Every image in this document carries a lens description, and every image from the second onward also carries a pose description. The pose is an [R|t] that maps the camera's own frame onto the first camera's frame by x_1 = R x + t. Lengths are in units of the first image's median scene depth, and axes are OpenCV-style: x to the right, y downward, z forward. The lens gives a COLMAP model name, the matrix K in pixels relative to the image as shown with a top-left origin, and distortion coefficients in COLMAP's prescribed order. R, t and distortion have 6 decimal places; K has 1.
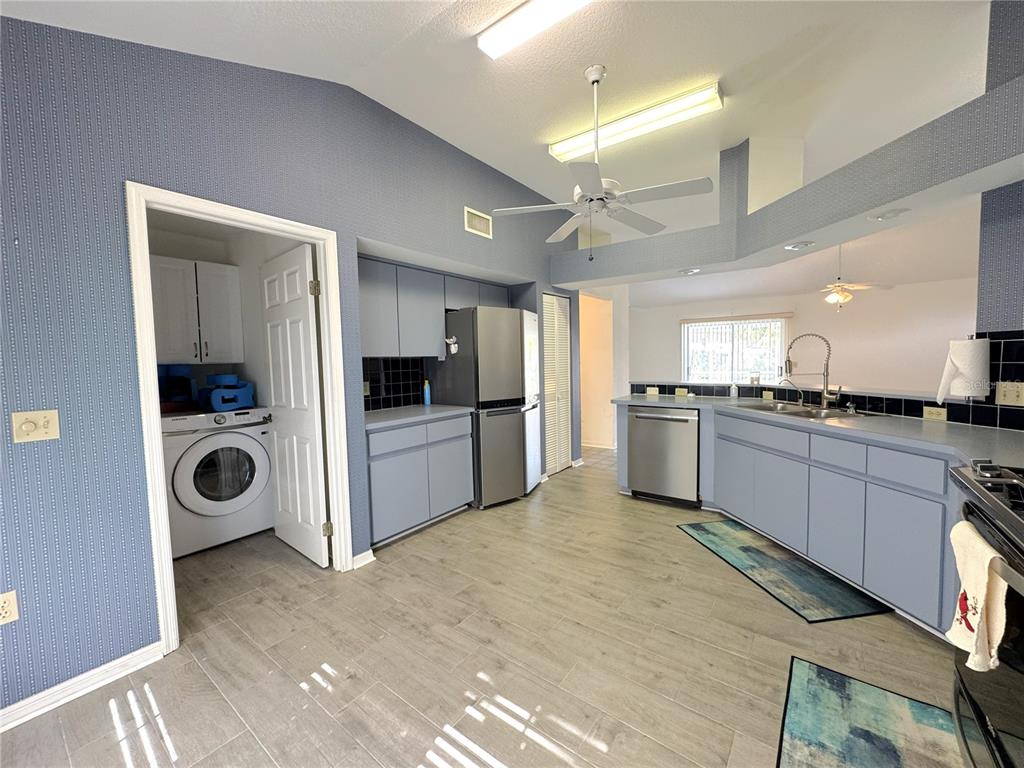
lens RADIAL K [[405.0, 0, 511.9], [0, 405.0, 384.9], [0, 0, 1]] dist [-0.008029, 0.000456]
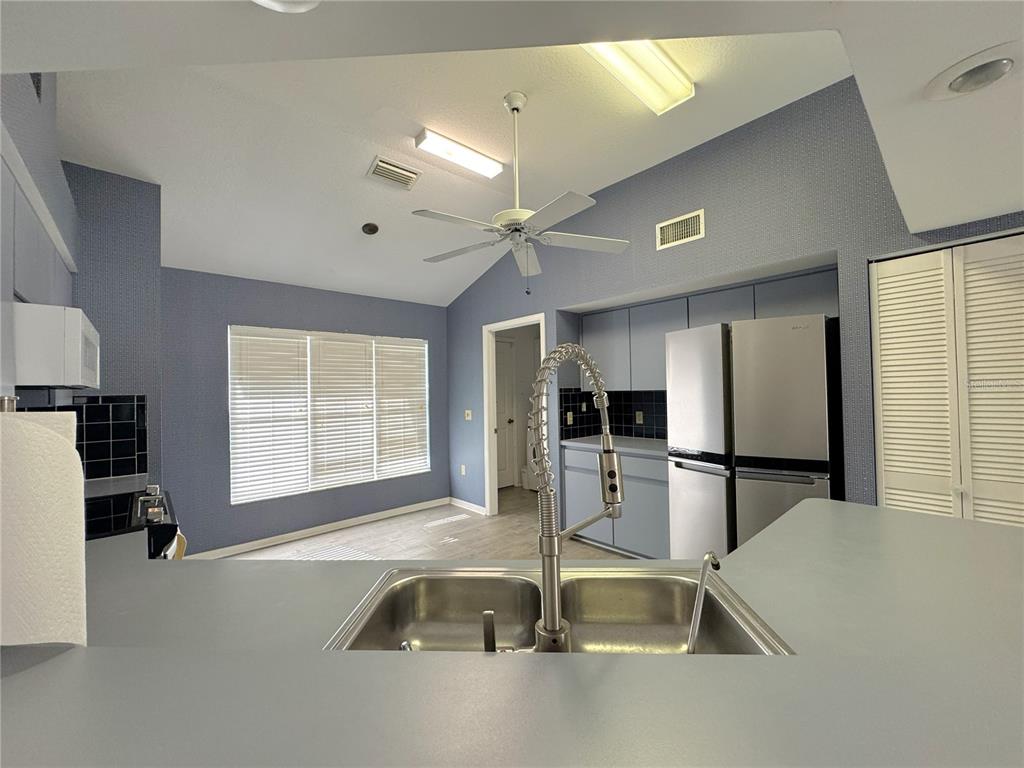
lens RADIAL K [[405.0, 0, 510.8], [0, 405.0, 384.2], [0, 0, 1]] dist [-0.008029, 0.000456]
pose [[-0.184628, 0.009319, -0.982764, 1.006836], [-0.038326, 0.999126, 0.016674, -0.109592], [0.982061, 0.040744, -0.184110, 1.045939]]
